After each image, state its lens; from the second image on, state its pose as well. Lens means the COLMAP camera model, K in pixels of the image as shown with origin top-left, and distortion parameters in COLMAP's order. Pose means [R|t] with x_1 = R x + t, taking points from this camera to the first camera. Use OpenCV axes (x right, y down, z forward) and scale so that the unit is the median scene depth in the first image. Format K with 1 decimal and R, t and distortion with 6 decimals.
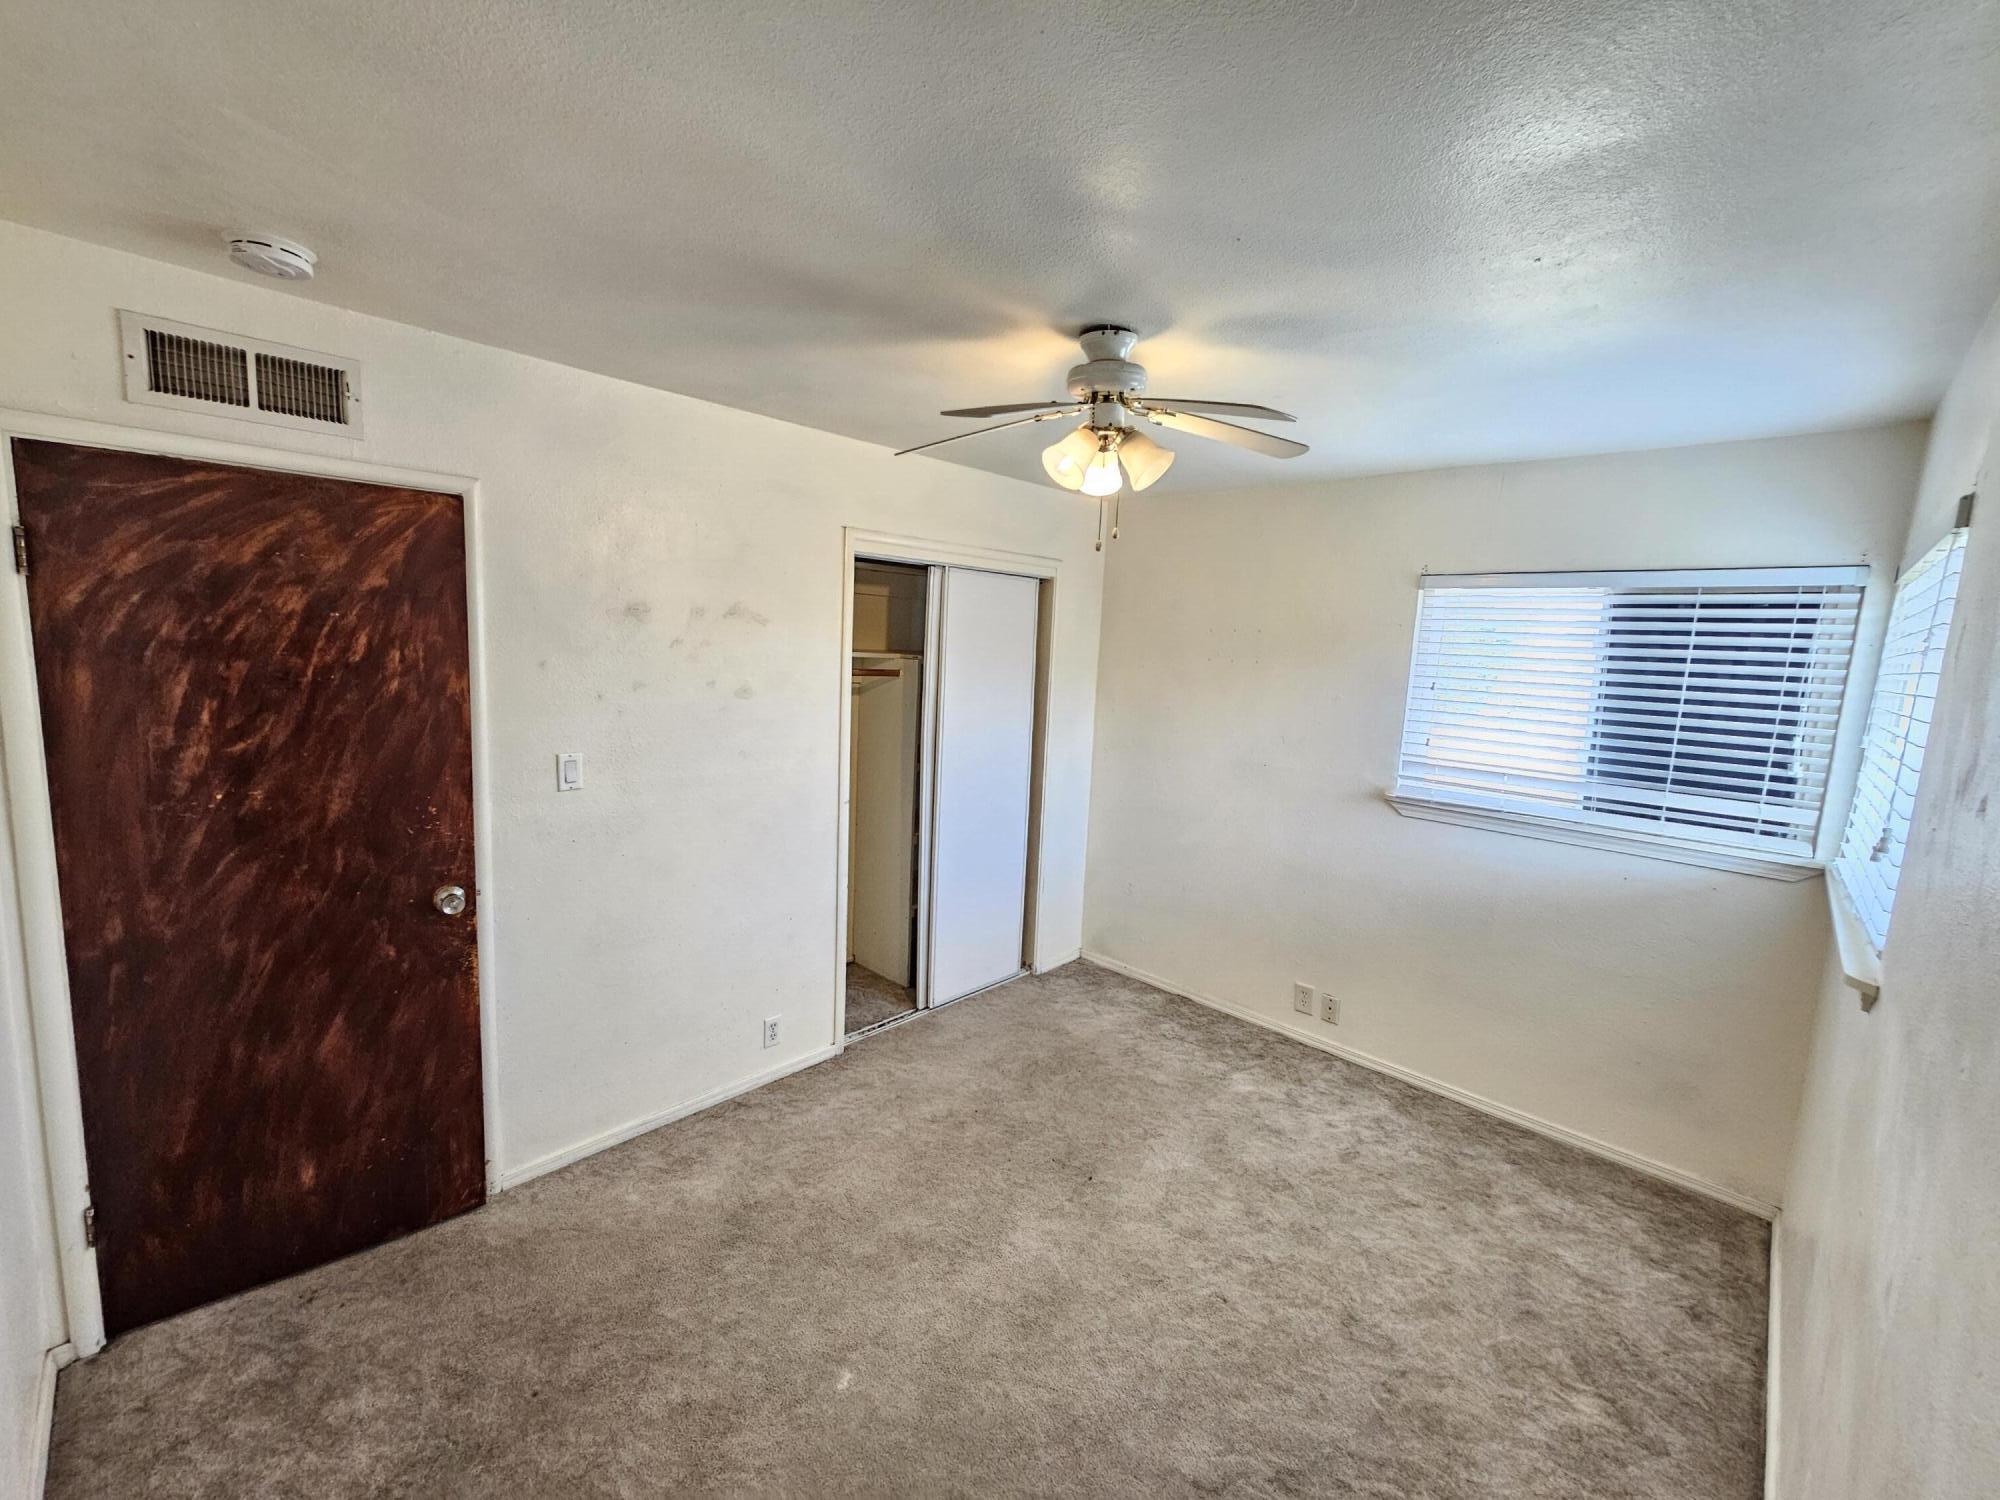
lens RADIAL K [[818.8, 0, 995.0], [0, 818.8, 745.5], [0, 0, 1]] dist [-0.001505, 0.001371]
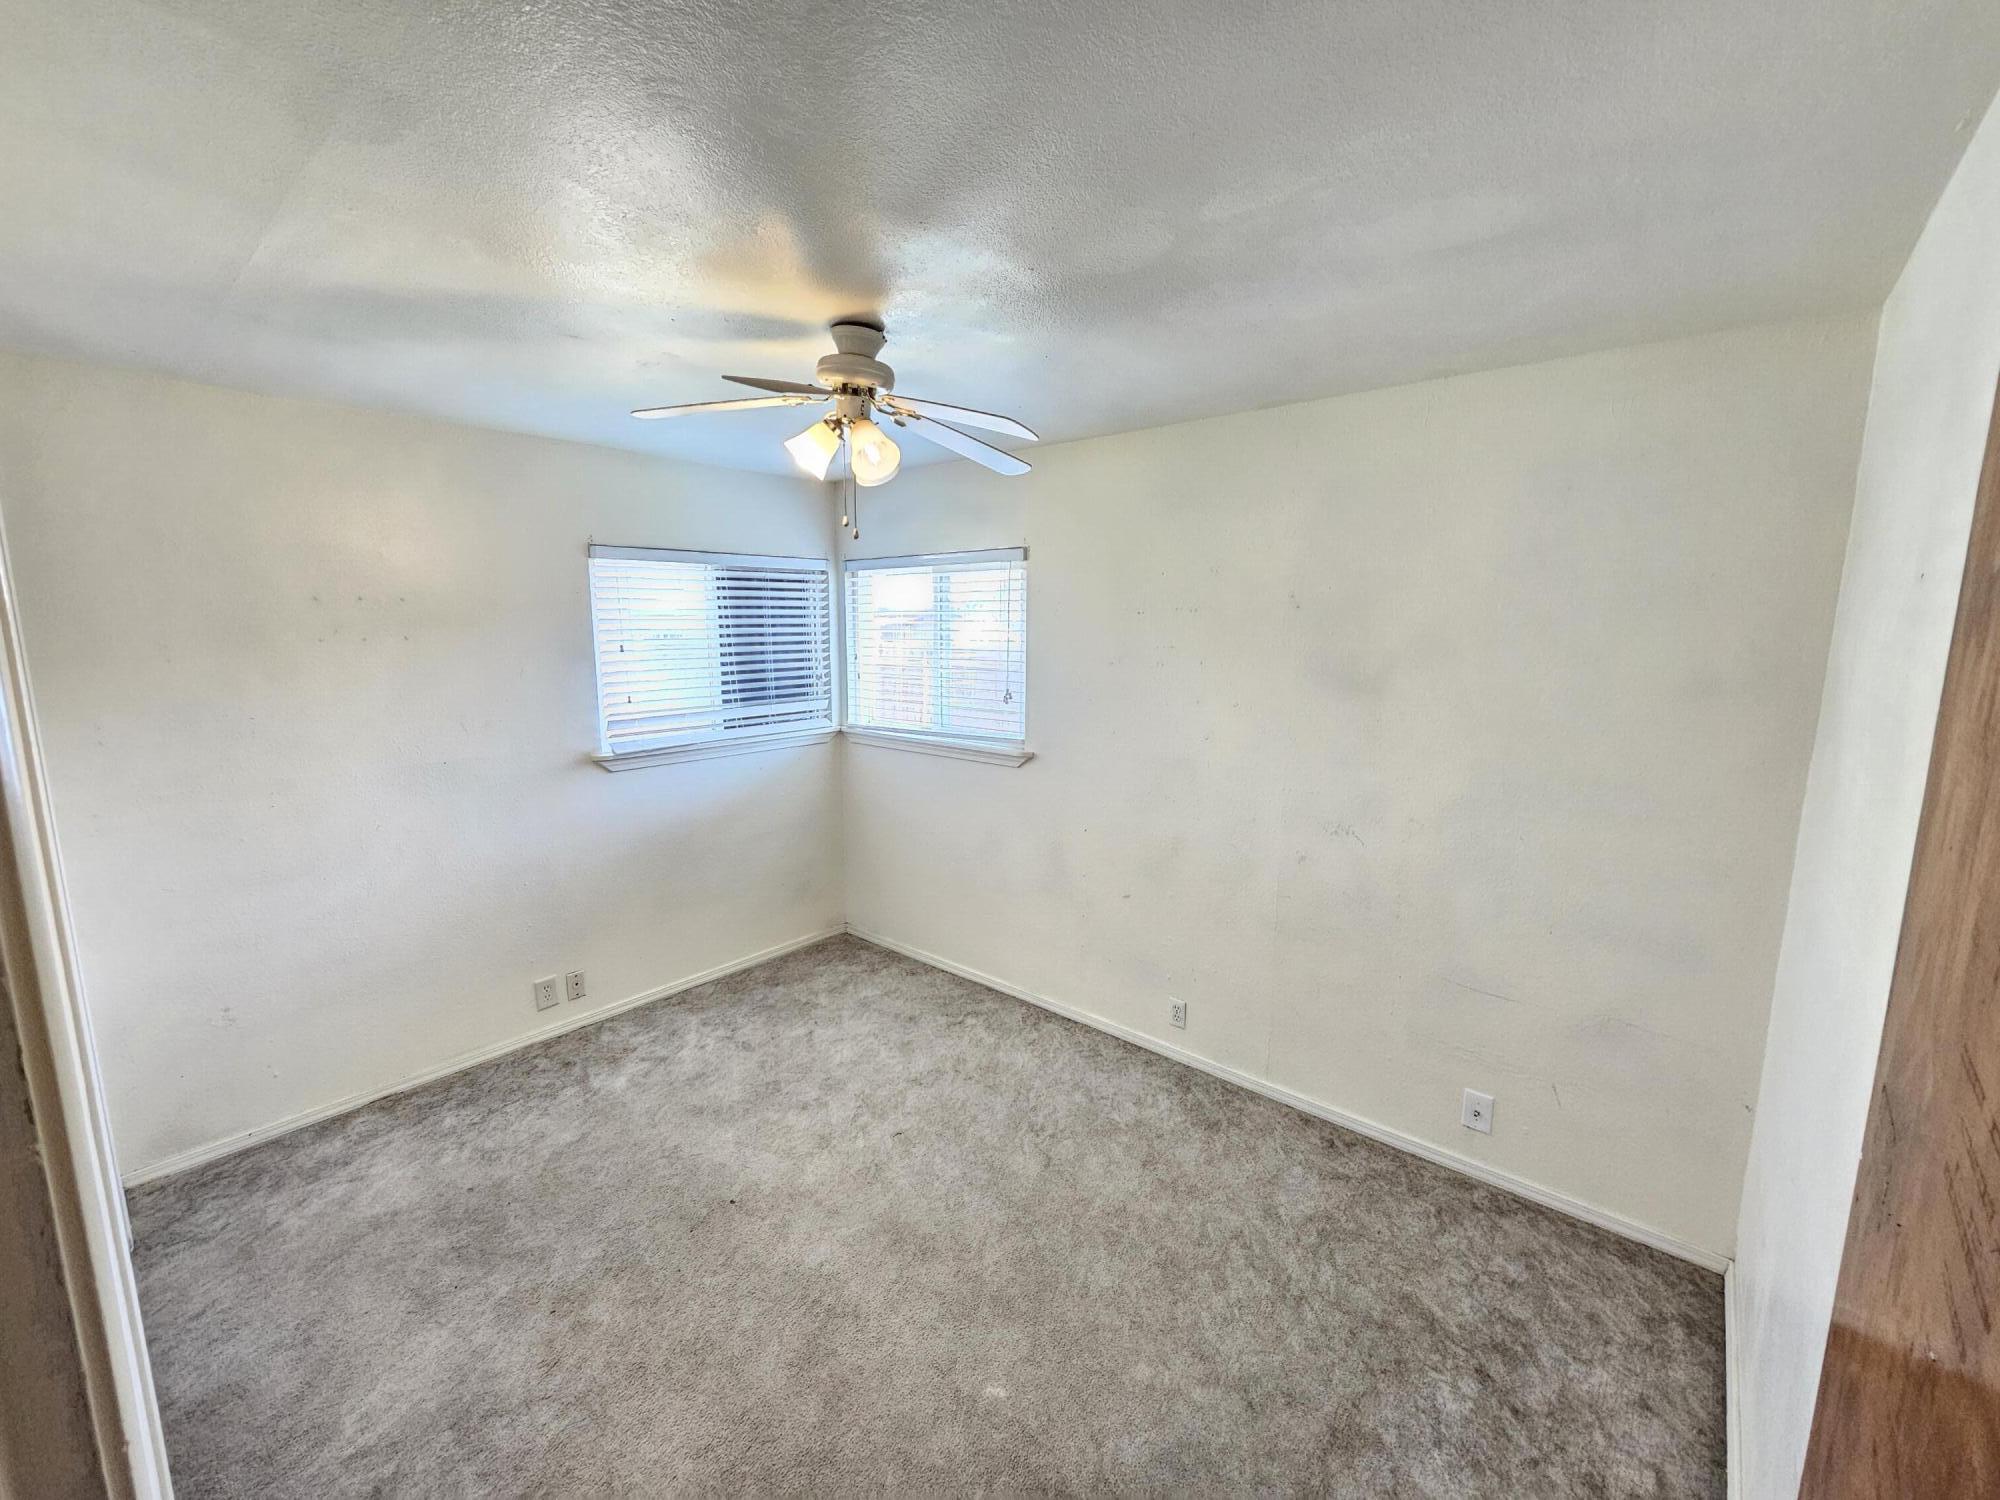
lens RADIAL K [[818.8, 0, 994.1], [0, 818.8, 751.8], [0, 0, 1]] dist [-0.001505, 0.001371]
pose [[-0.053206, -0.206275, 0.977047, -0.632302], [0.127970, 0.968956, 0.211535, -0.114697], [-0.990350, 0.136288, -0.025157, 0.589367]]
